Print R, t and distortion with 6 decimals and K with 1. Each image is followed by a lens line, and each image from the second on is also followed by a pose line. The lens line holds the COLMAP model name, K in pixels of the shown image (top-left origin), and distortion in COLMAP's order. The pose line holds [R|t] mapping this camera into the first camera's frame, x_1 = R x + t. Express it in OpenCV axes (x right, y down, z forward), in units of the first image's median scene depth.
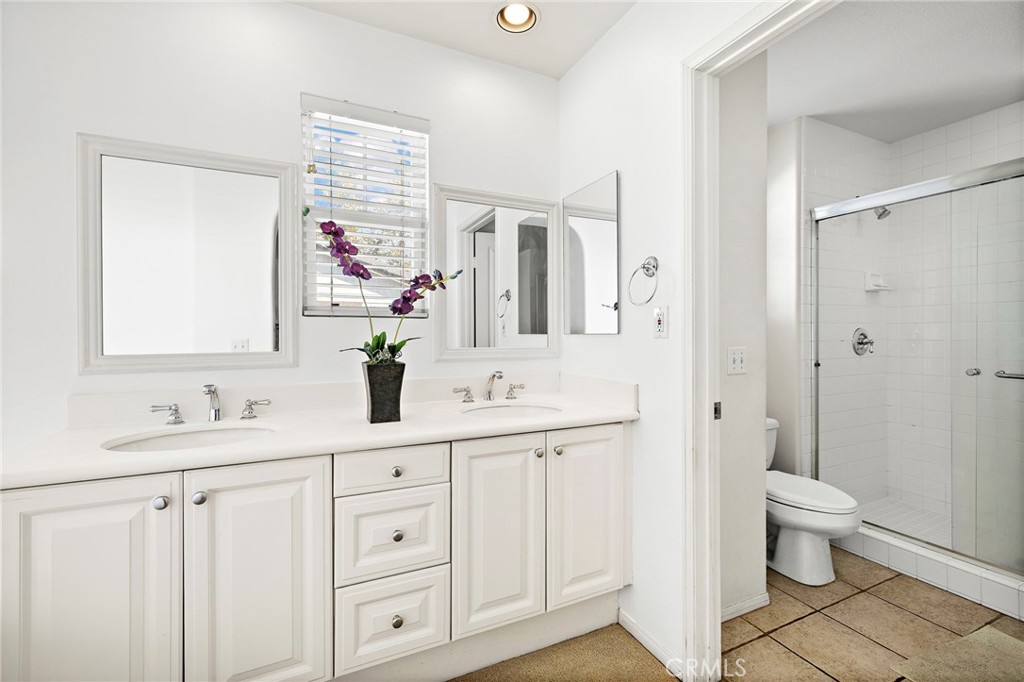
lens RADIAL K [[435.4, 0, 509.9], [0, 435.4, 337.4], [0, 0, 1]] dist [0.002488, 0.000374]
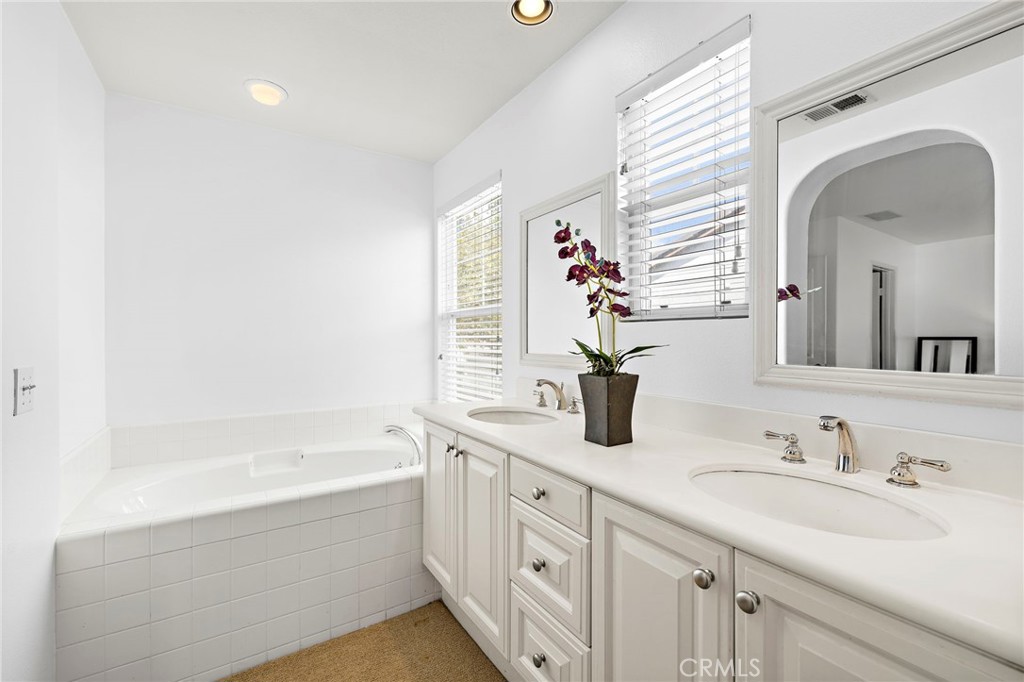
lens RADIAL K [[435.4, 0, 509.9], [0, 435.4, 337.4], [0, 0, 1]] dist [0.002488, 0.000374]
pose [[0.133704, 0.009050, -0.990980, 0.506675], [0.001947, 0.999954, 0.009395, -0.024073], [0.991019, -0.003186, 0.133680, 0.652362]]
